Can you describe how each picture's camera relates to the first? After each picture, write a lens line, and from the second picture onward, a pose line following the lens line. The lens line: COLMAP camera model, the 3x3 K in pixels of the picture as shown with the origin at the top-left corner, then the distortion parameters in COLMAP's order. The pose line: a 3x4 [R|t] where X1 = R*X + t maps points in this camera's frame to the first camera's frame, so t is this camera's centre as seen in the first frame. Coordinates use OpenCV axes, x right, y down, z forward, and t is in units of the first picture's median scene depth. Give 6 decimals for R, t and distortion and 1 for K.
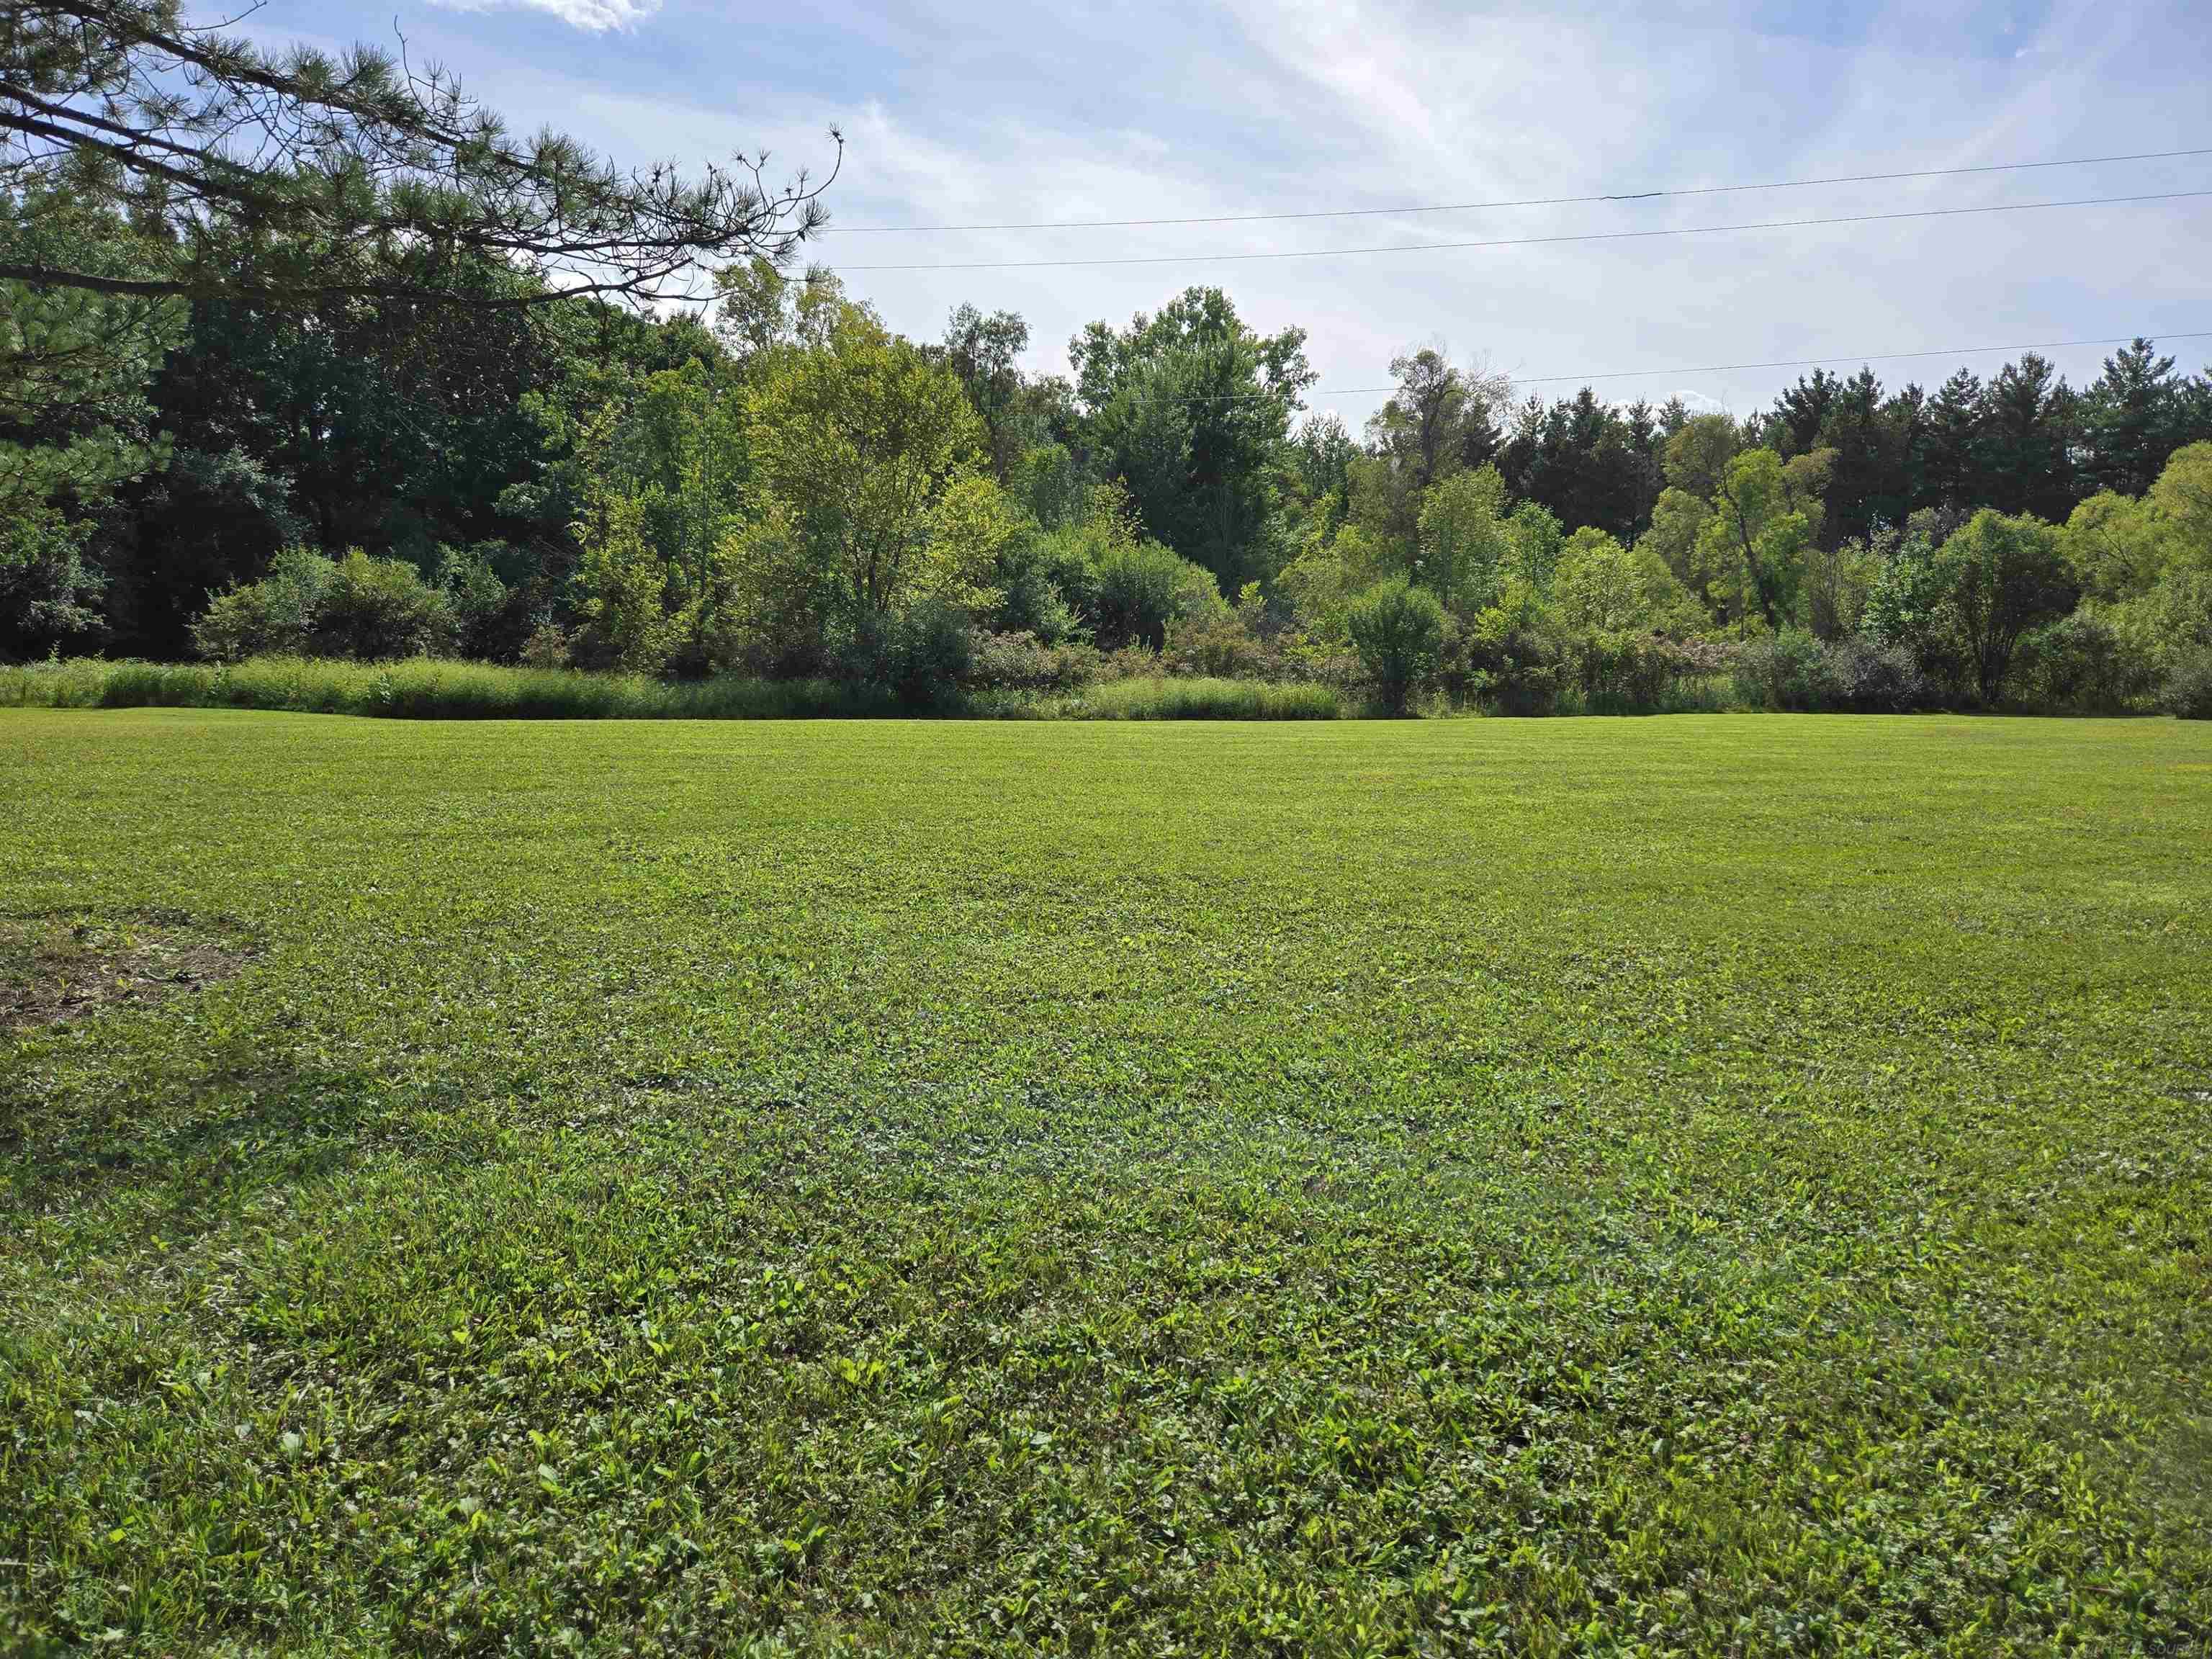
lens RADIAL K [[1481.8, 0, 1118.0], [0, 1481.8, 816.6], [0, 0, 1]] dist [0.027012, 0.000281]
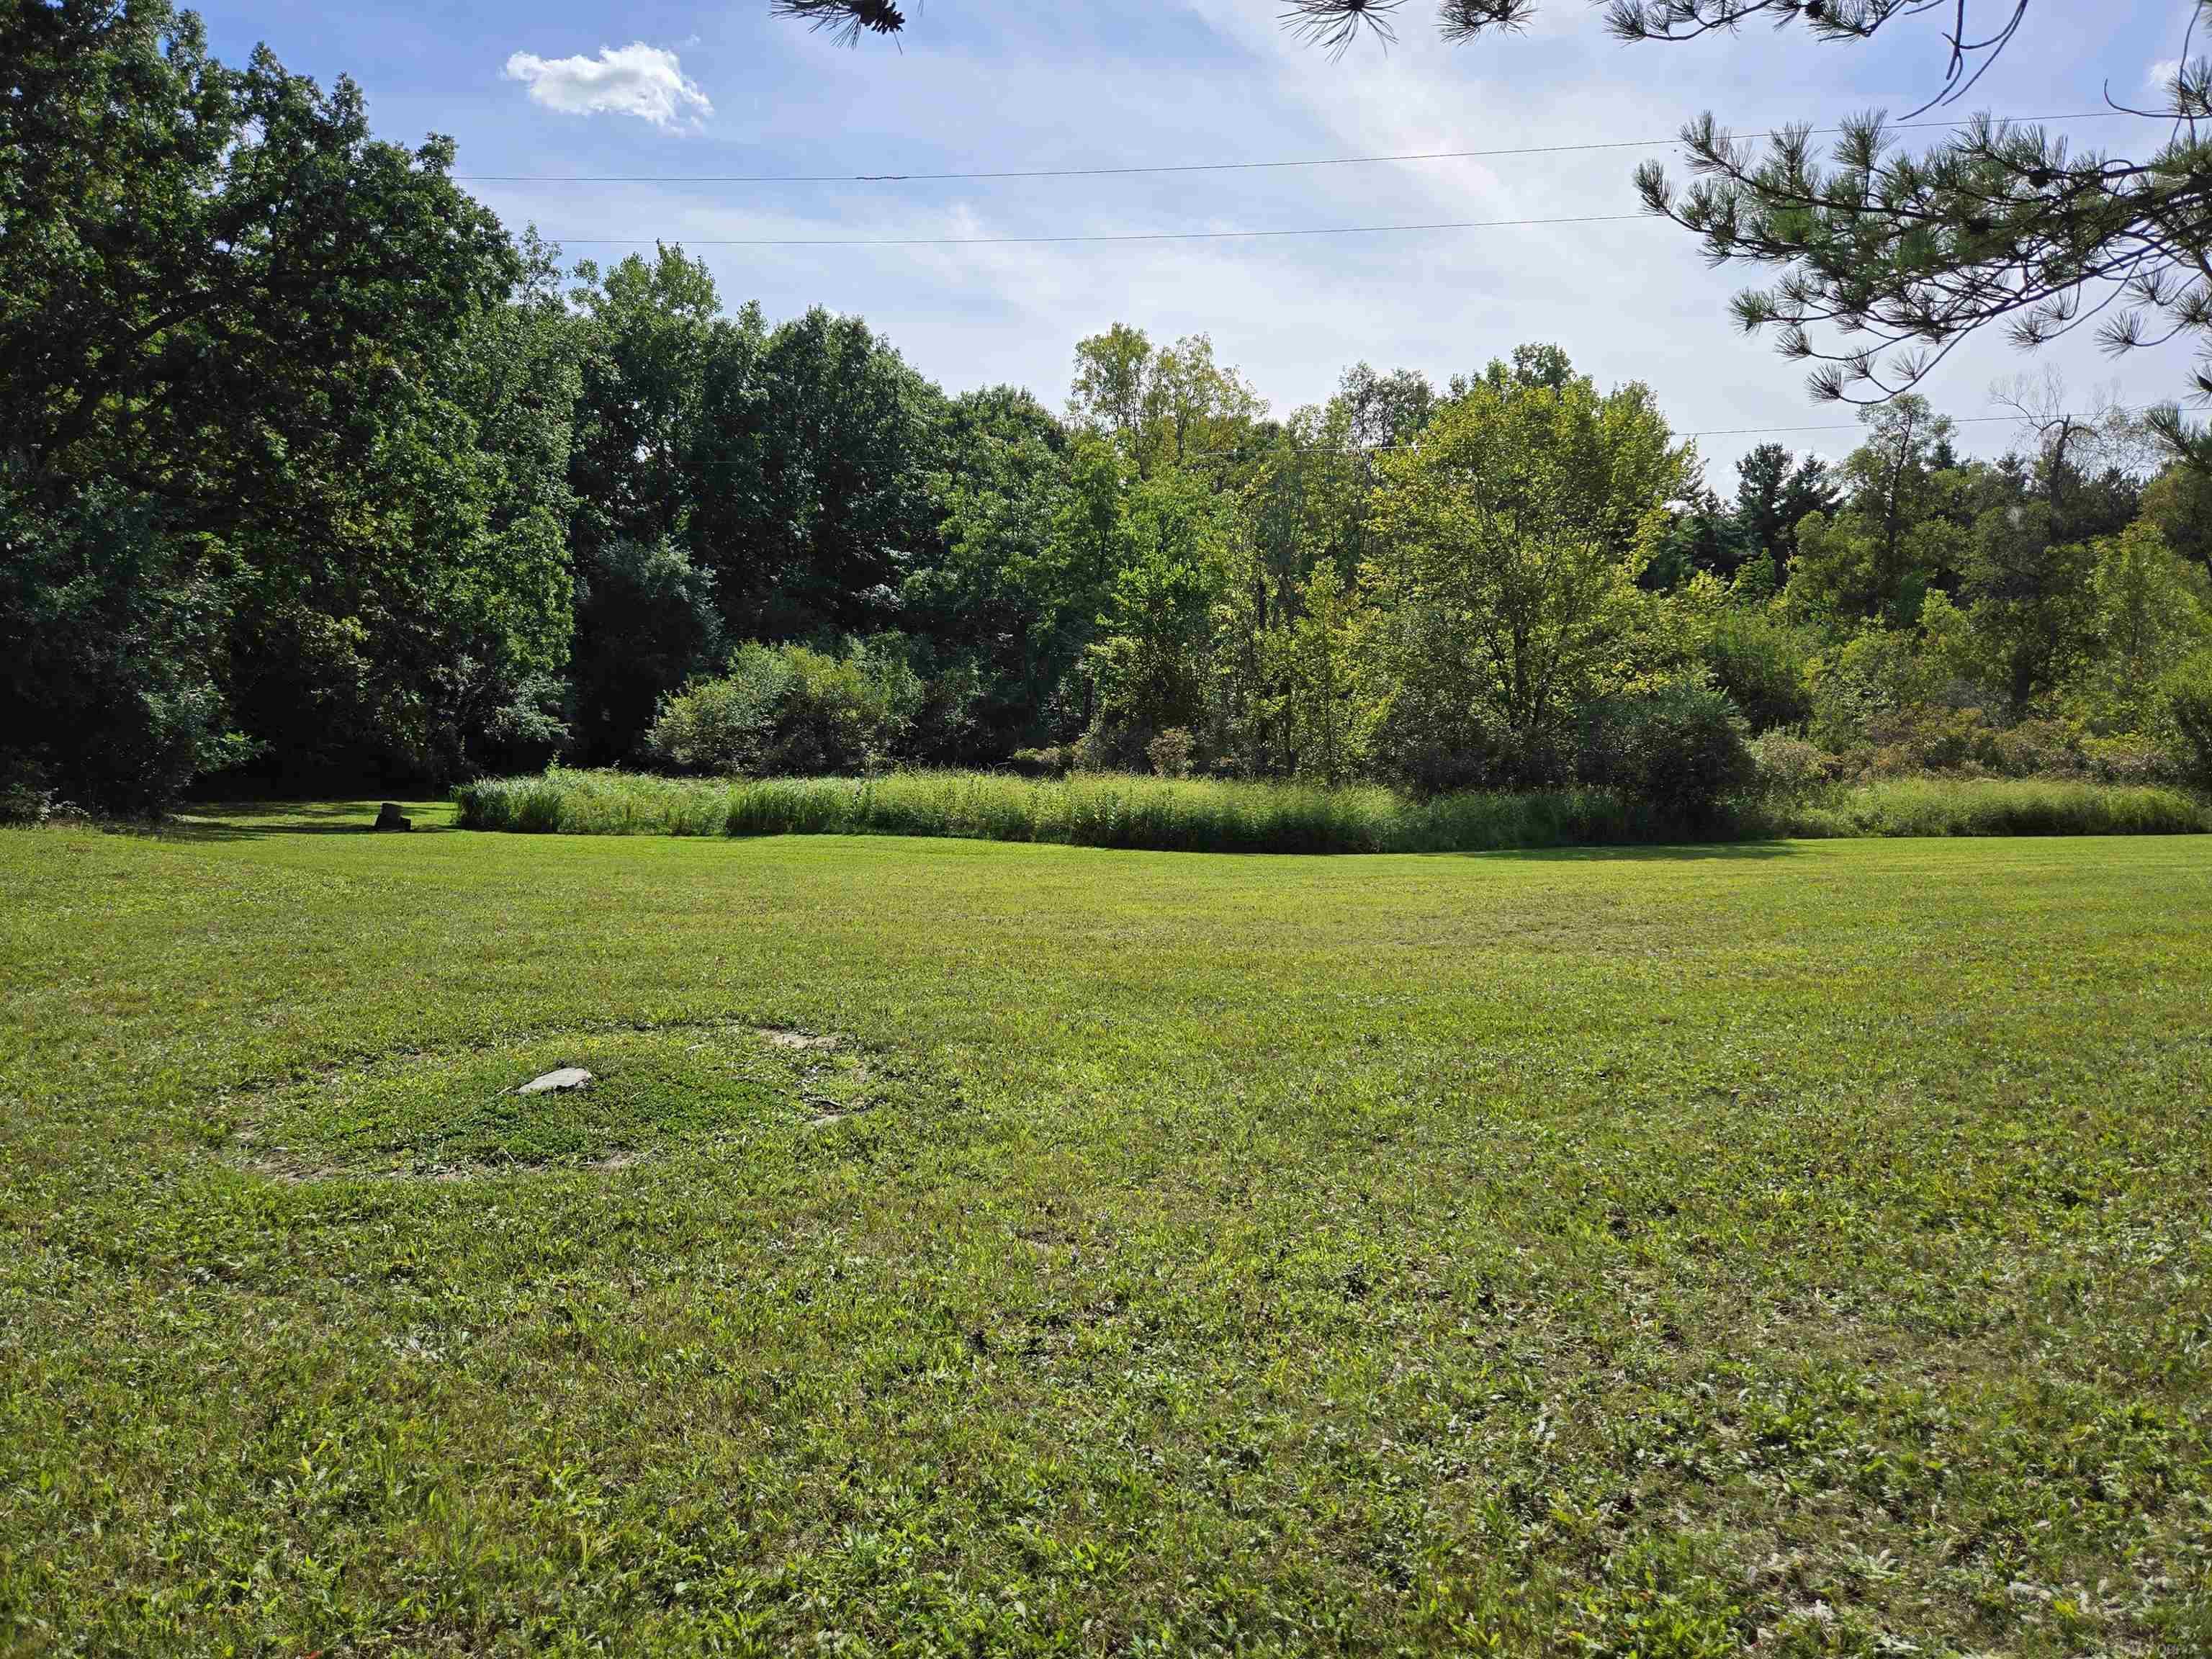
lens RADIAL K [[1481.8, 0, 1093.0], [0, 1481.8, 838.2], [0, 0, 1]] dist [0.027012, 0.000281]
pose [[0.997201, -0.009054, -0.074216, -0.257937], [0.006119, 0.999194, -0.039673, -0.023035], [0.074515, 0.039108, 0.996453, 0.113536]]
